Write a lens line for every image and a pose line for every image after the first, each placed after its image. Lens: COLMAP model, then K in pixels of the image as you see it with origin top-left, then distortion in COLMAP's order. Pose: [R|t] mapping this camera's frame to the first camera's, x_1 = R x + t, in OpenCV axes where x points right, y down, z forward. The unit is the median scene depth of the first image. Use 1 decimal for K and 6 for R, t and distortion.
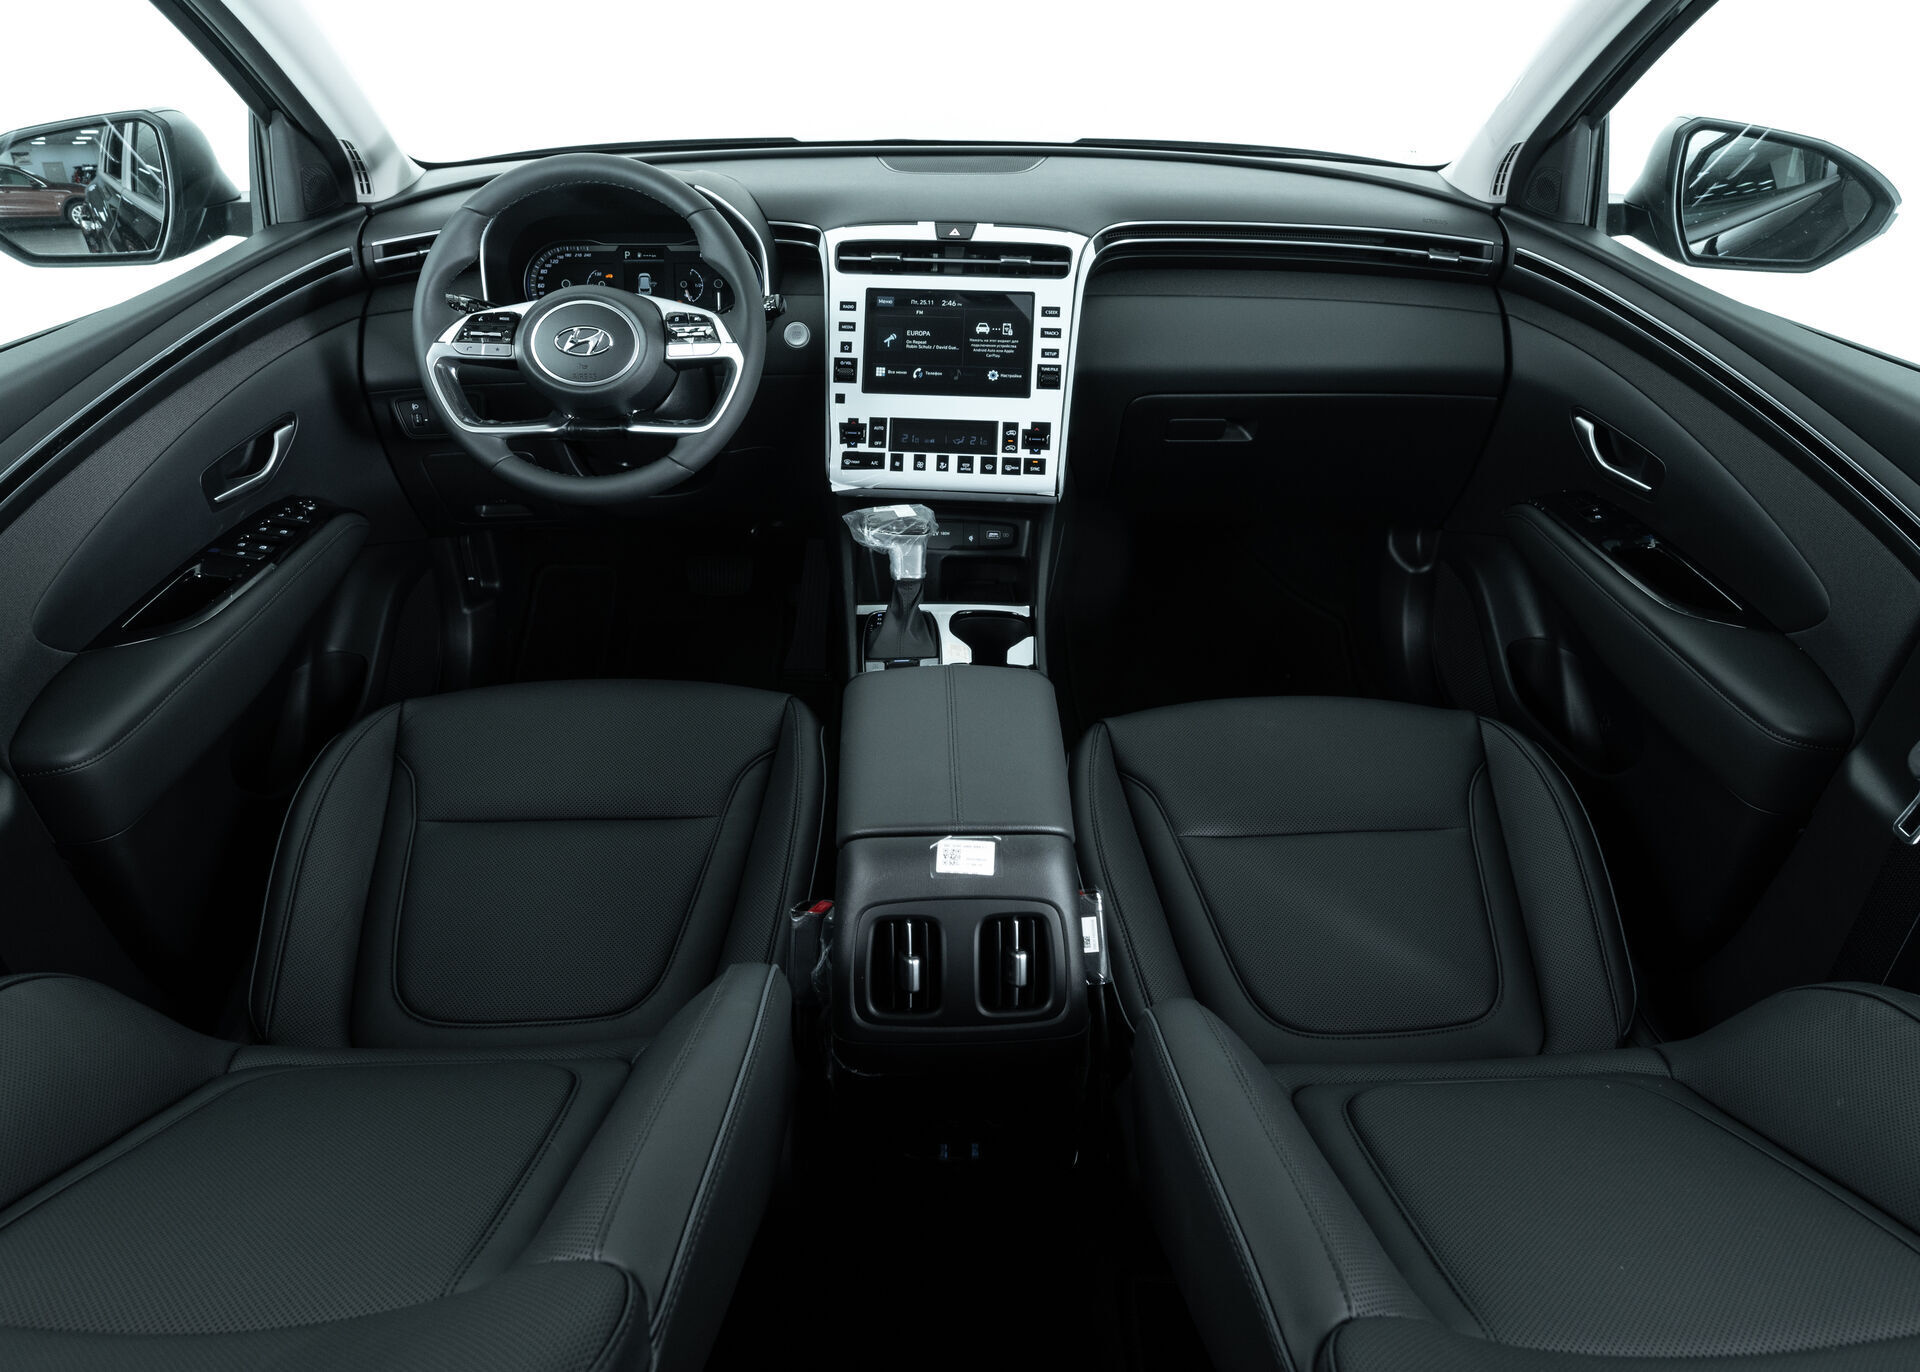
lens RADIAL K [[1240.9, 0, 949.7], [0, 1240.9, 646.6], [0, 0, 1]] dist [-0.035818, 0.000077]
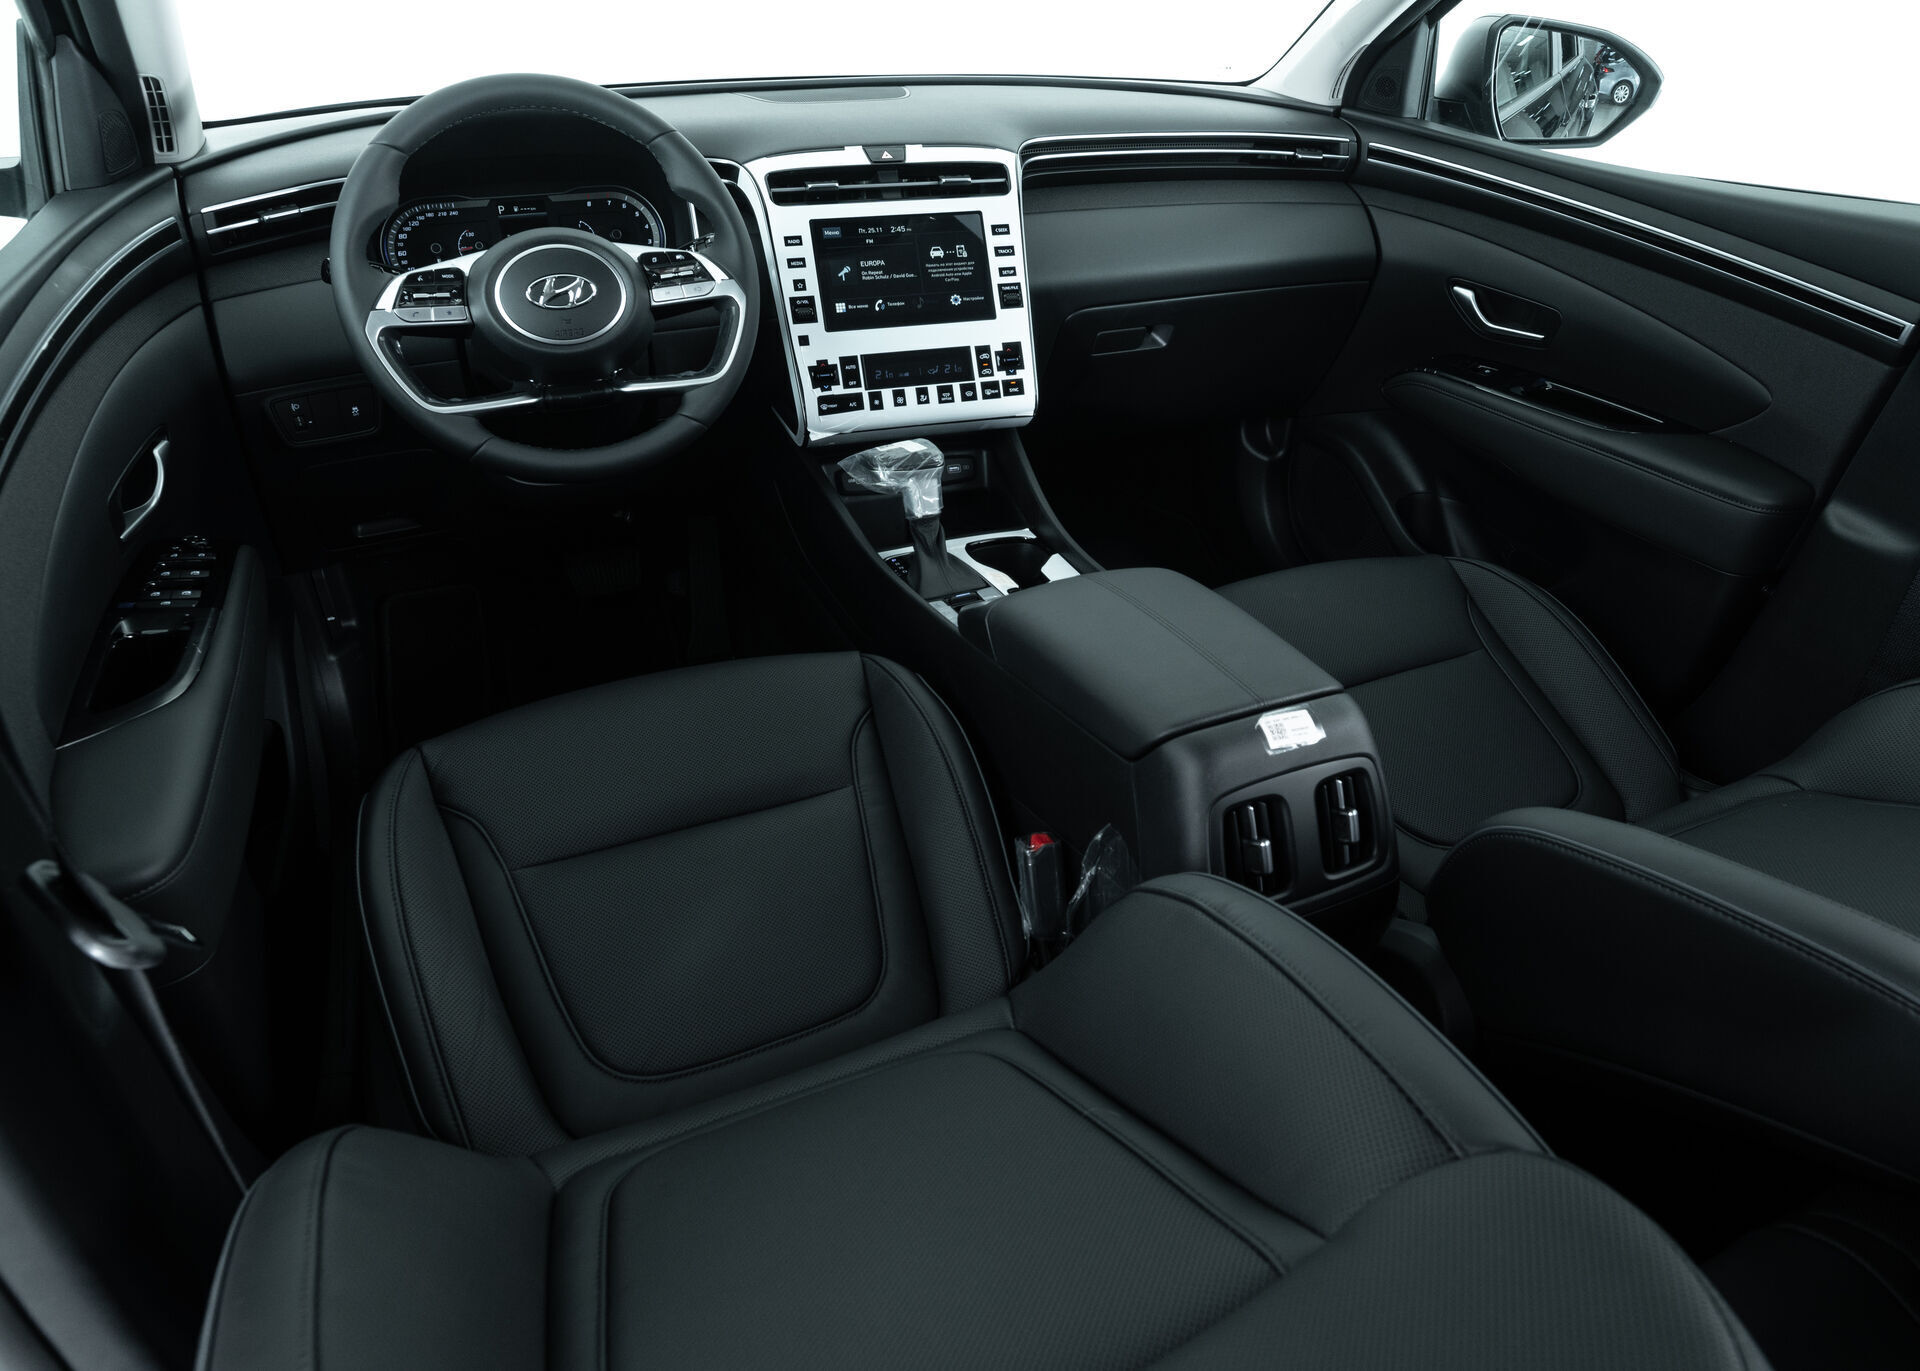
lens RADIAL K [[1185.1, 0, 960.0], [0, 1185.1, 685.5], [0, 0, 1]] dist [-0.033293, 0.000703]
pose [[0.927348, -0.195630, 0.318989, -0.318949], [0.181357, 0.980617, 0.074162, 0.010750], [-0.327315, -0.010923, 0.944852, 0.116261]]
